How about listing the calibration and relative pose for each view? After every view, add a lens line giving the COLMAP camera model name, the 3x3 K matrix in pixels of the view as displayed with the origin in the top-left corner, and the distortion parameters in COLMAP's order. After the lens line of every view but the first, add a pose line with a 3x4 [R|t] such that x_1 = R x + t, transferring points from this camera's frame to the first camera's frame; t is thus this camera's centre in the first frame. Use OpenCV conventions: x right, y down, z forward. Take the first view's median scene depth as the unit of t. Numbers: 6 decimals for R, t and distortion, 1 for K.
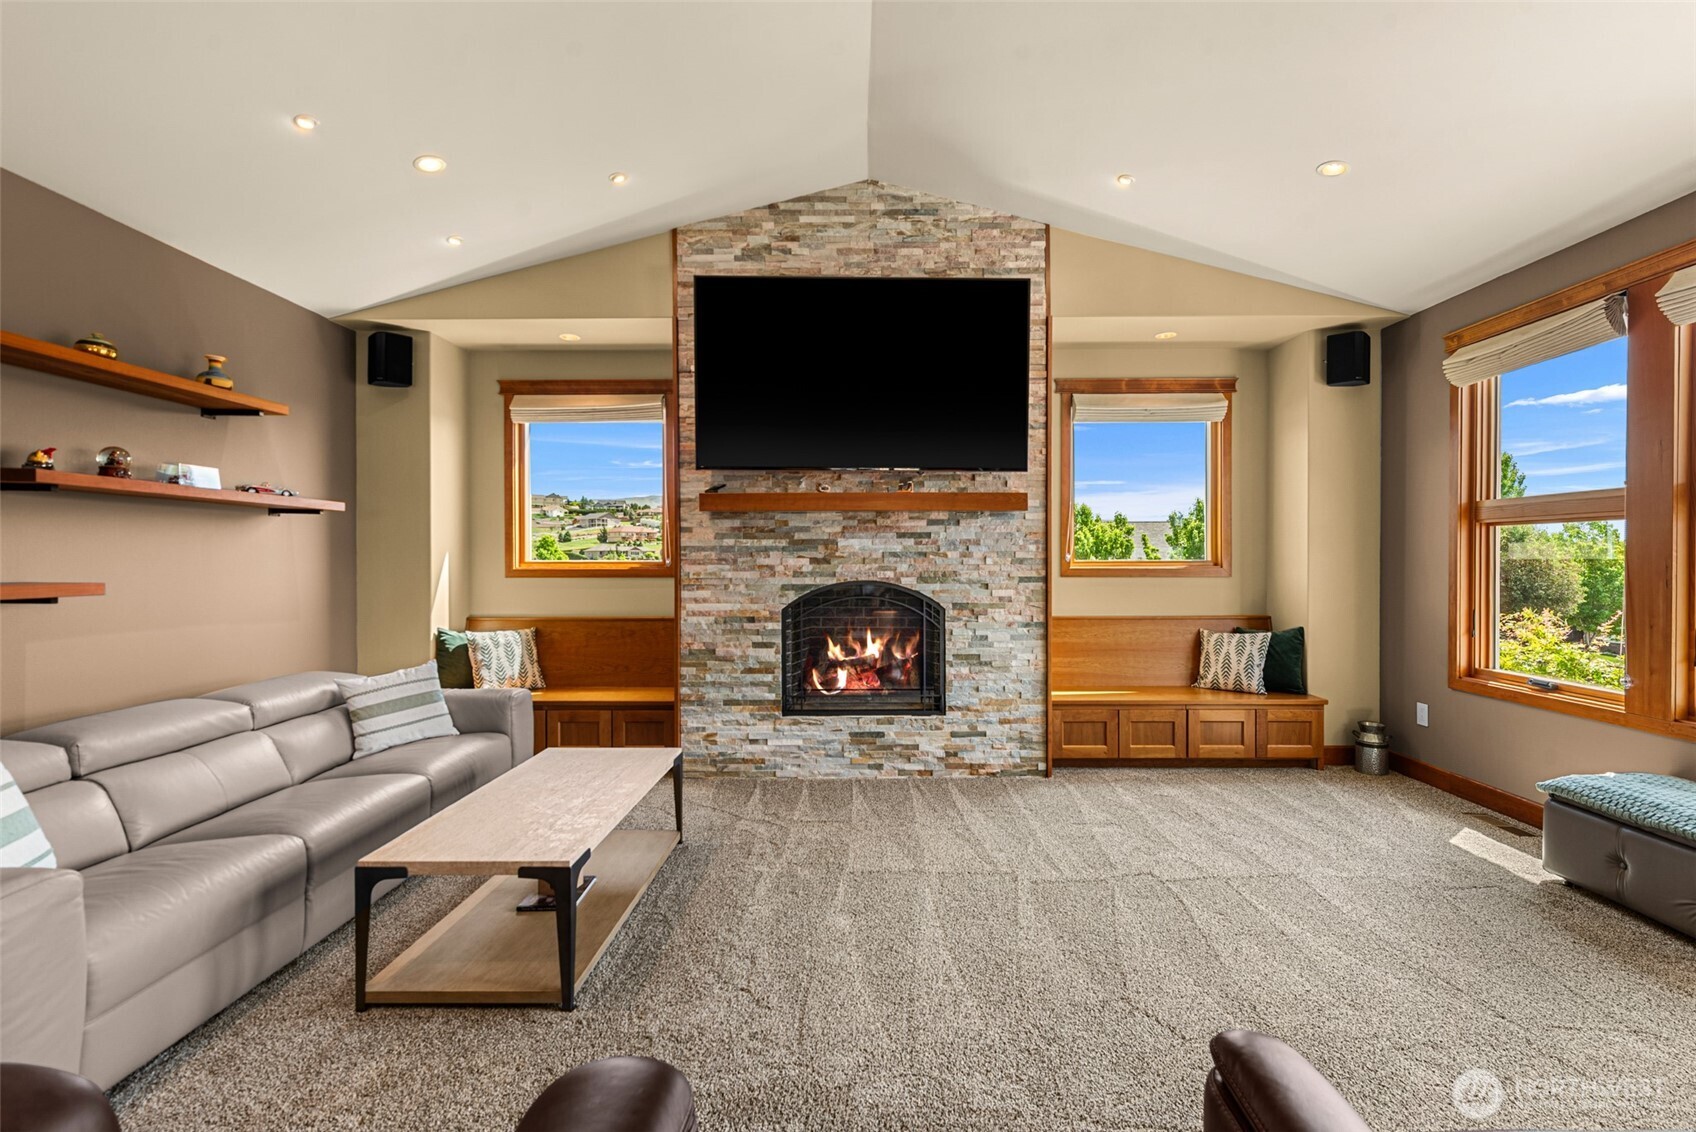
lens RADIAL K [[739.6, 0, 864.7], [0, 739.6, 563.3], [0, 0, 1]] dist [0.003276, 0.000094]
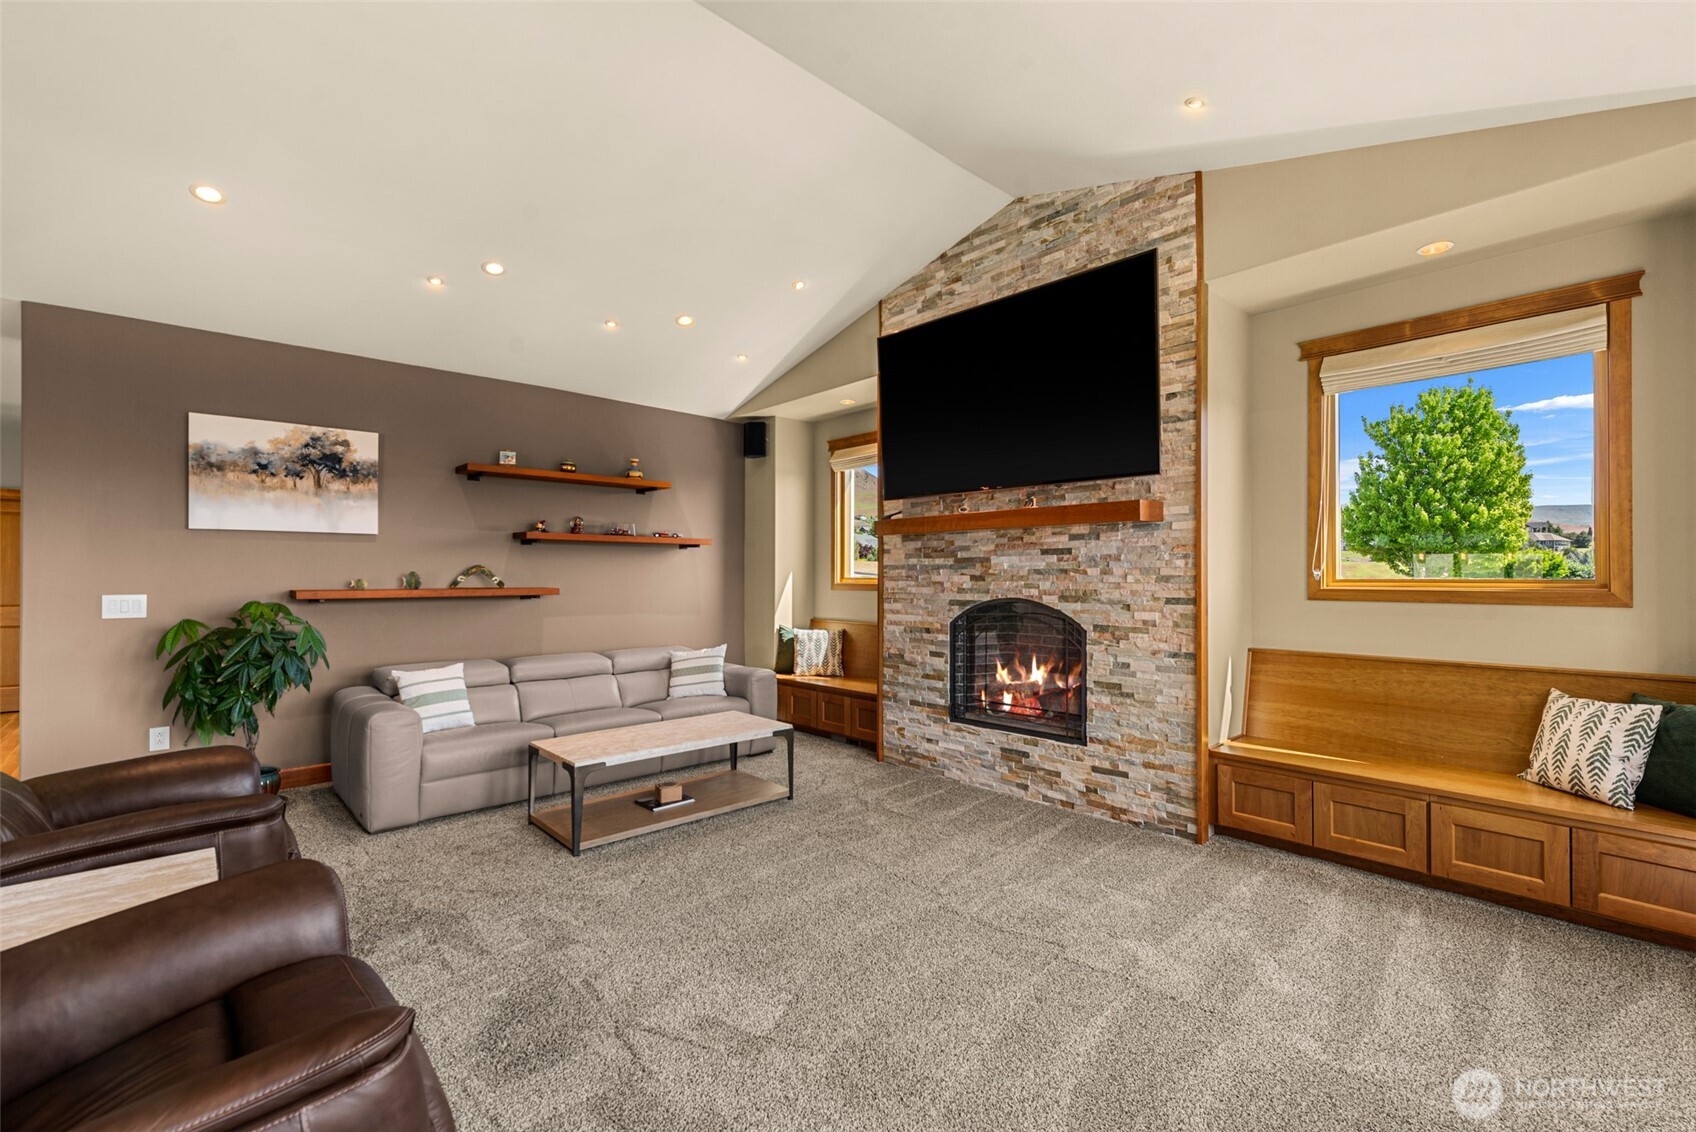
lens RADIAL K [[732.2, 0, 866.8], [0, 732.2, 570.2], [0, 0, 1]] dist [0.002290, 0.000393]
pose [[0.686335, -0.004555, -0.727271, 0.585888], [-0.004230, 0.999938, -0.010254, -0.003166], [0.727273, 0.010115, 0.686274, 0.174529]]
